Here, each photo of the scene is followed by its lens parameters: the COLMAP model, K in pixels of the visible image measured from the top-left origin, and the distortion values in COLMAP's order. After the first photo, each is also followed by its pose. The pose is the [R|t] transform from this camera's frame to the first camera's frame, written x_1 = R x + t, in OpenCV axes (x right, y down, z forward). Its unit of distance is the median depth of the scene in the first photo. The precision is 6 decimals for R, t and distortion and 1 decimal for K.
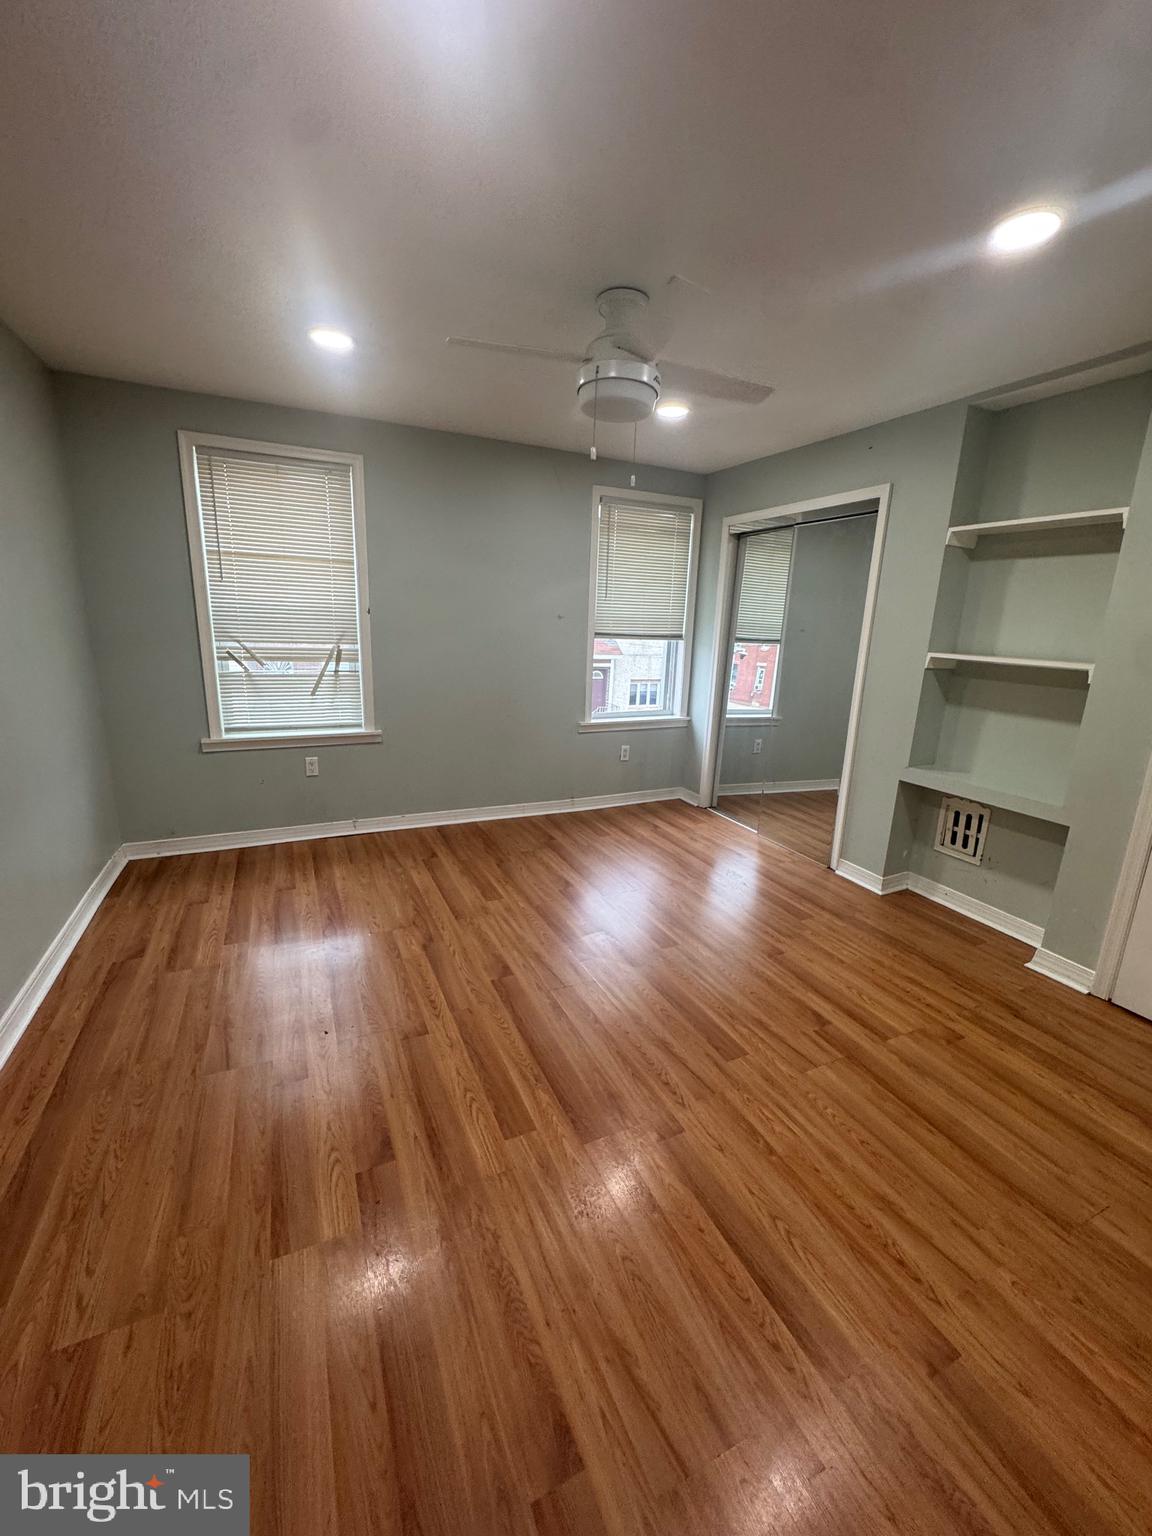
lens RADIAL K [[614.4, 0, 577.9], [0, 614.4, 767.6], [0, 0, 1]] dist [-0.003691, 0.000022]
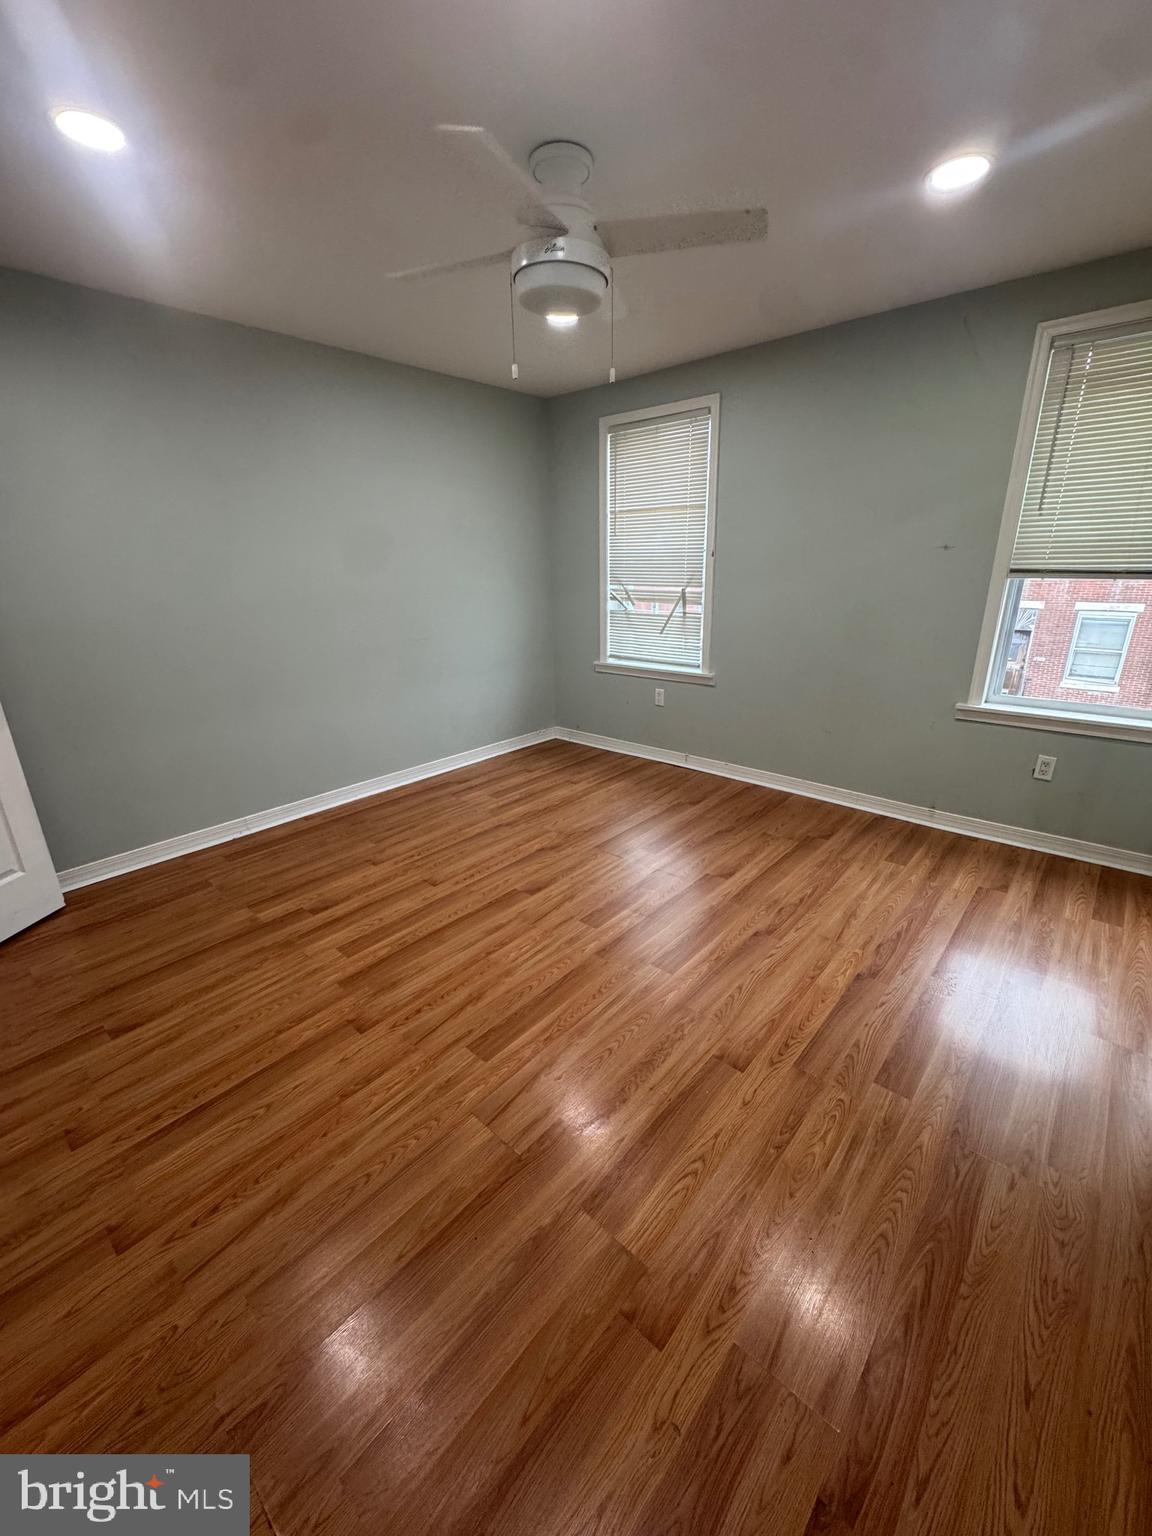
lens RADIAL K [[614.4, 0, 576.8], [0, 614.4, 766.7], [0, 0, 1]] dist [-0.003691, 0.000022]
pose [[0.385989, 0.254237, -0.886778, 0.810367], [-0.186771, 0.962903, 0.194765, -0.104512], [0.903398, 0.090448, 0.419155, 0.584810]]
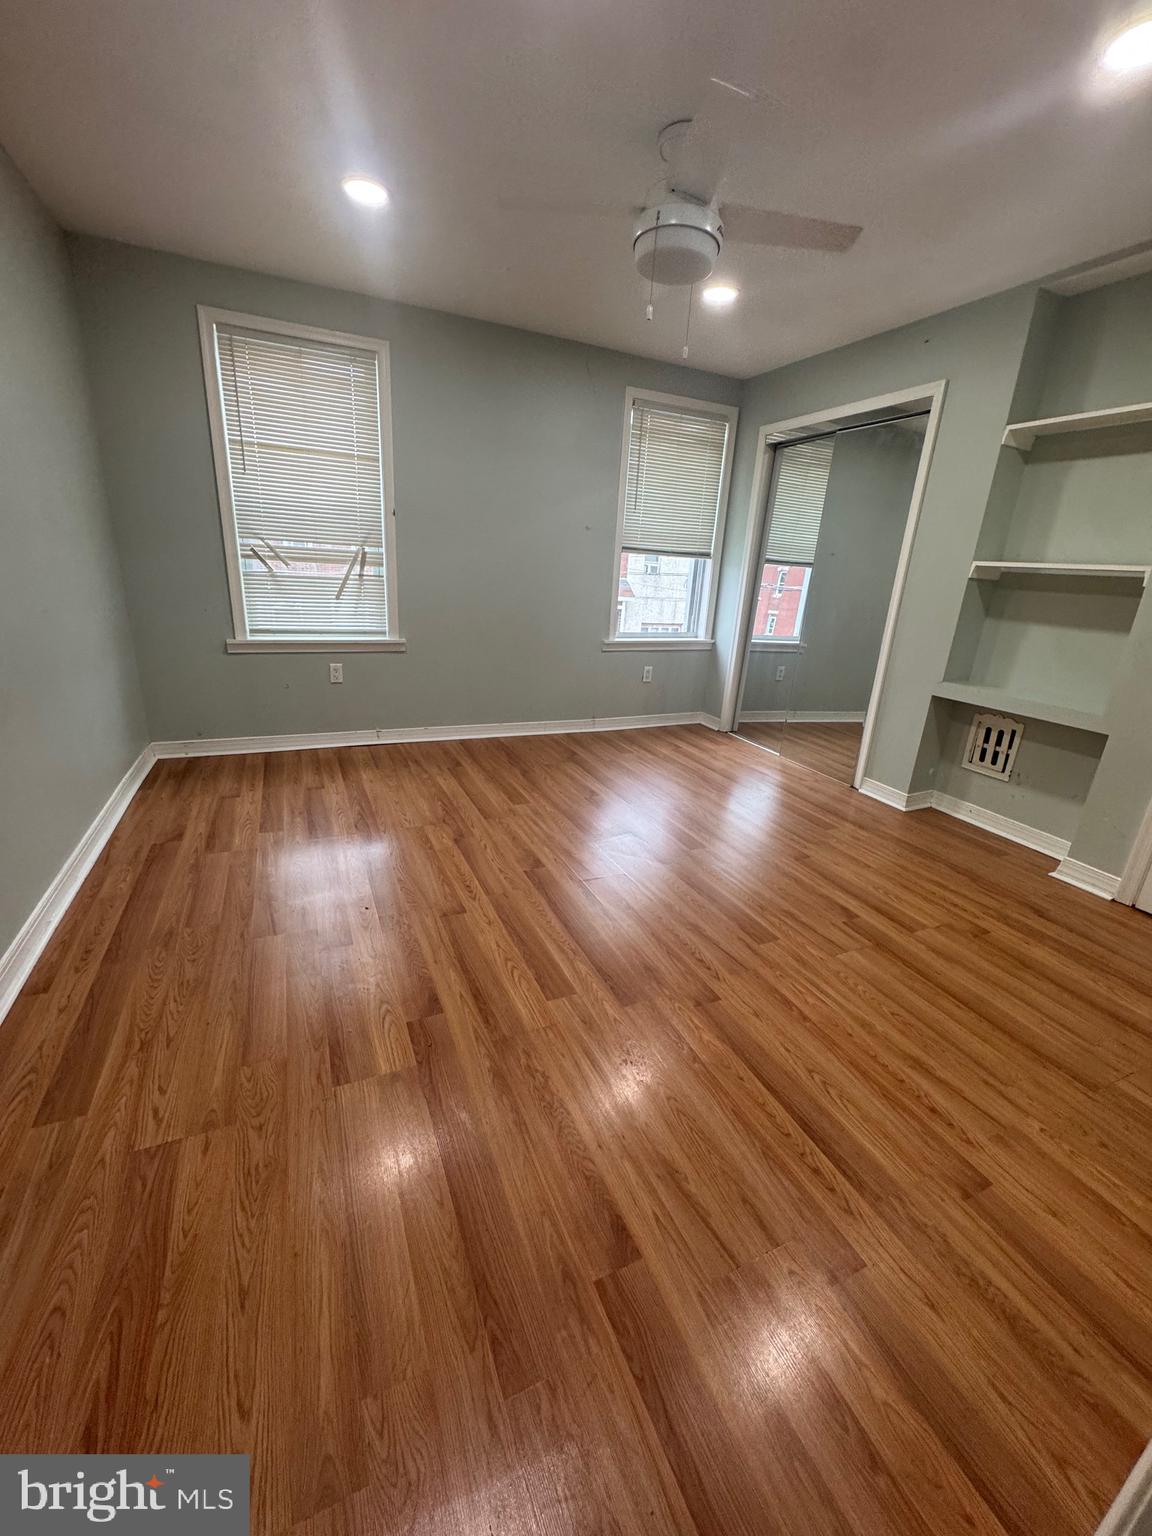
lens RADIAL K [[614.4, 0, 578.4], [0, 614.4, 766.2], [0, 0, 1]] dist [-0.003691, 0.000022]
pose [[0.999672, 0.025020, -0.005521, -0.047842], [-0.024494, 0.996444, 0.080622, 0.086451], [0.007518, -0.080460, 0.996729, 0.000934]]
